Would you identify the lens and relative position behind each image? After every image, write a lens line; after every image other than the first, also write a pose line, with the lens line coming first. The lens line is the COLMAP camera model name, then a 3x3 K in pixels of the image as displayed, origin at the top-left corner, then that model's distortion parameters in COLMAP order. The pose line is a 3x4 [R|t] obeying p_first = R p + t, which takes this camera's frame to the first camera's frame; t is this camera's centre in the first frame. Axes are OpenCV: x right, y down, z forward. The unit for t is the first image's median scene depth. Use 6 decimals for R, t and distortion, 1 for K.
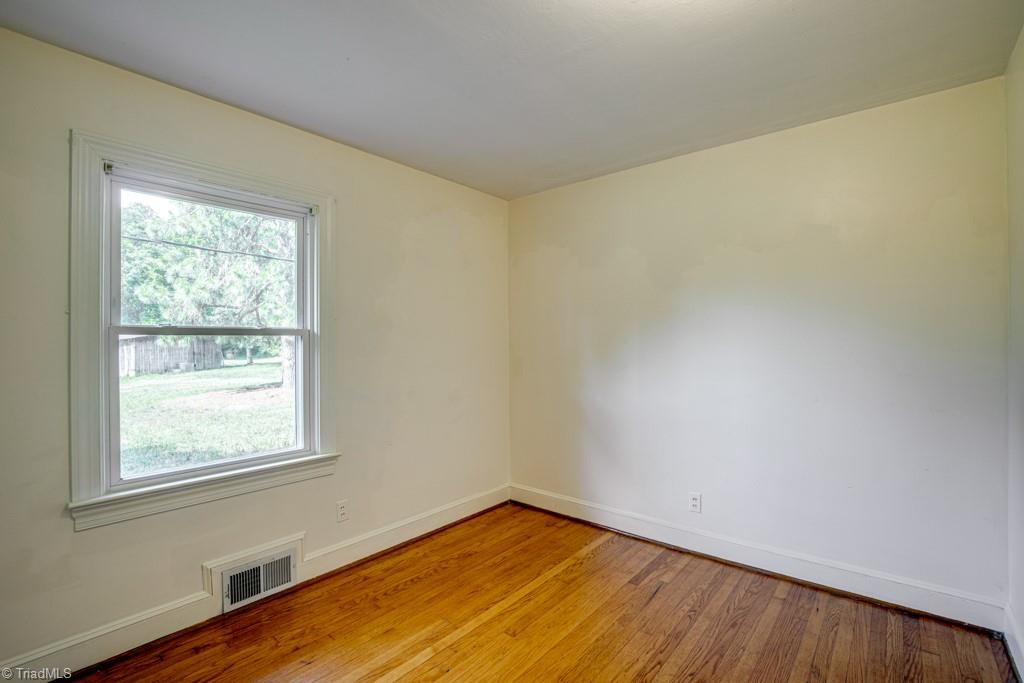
lens RADIAL K [[471.8, 0, 512.8], [0, 471.8, 344.8], [0, 0, 1]] dist [-0.010641, 0.001704]
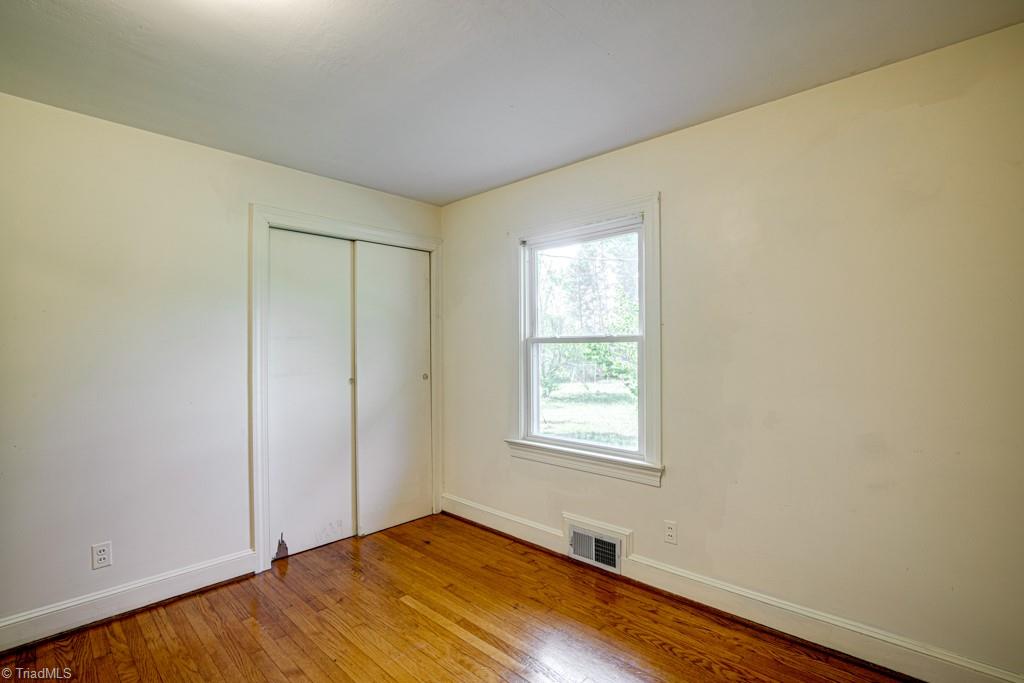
lens RADIAL K [[471.8, 0, 512.0], [0, 471.8, 345.4], [0, 0, 1]] dist [-0.010641, 0.001704]
pose [[-0.046039, -0.002670, -0.998936, 0.620431], [0.002747, 0.999992, -0.002799, -0.010129], [0.998936, -0.002873, -0.046031, 0.799800]]
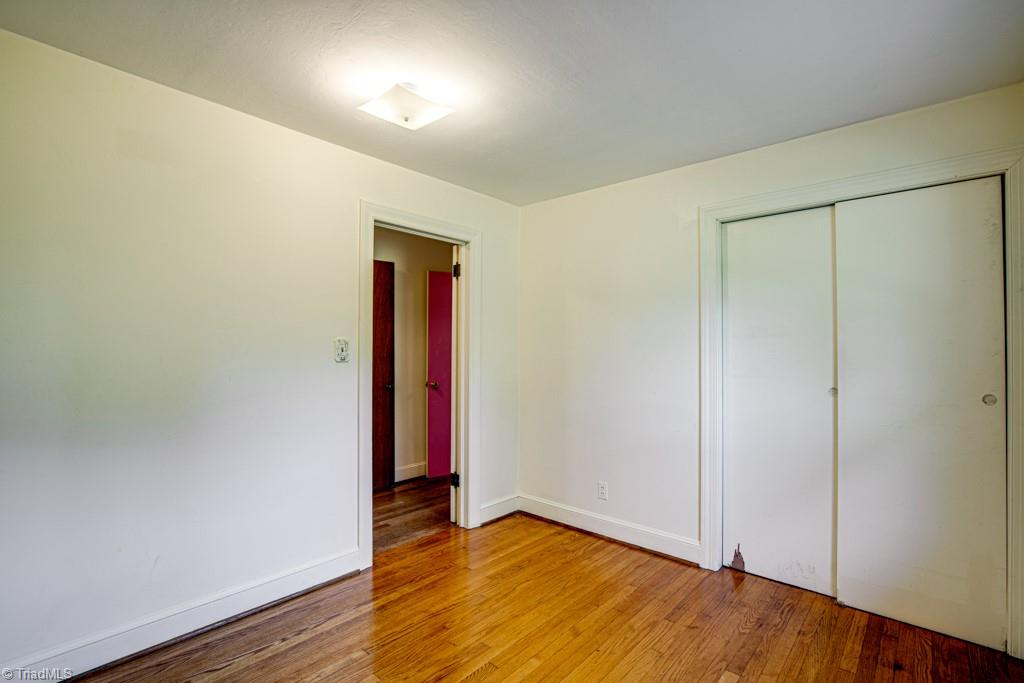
lens RADIAL K [[471.8, 0, 510.9], [0, 471.8, 340.9], [0, 0, 1]] dist [-0.010641, 0.001704]
pose [[-0.999985, 0.003049, -0.004478, -0.106680], [0.003071, 0.999983, -0.004958, -0.020194], [0.004462, -0.004972, -0.999978, 1.367026]]
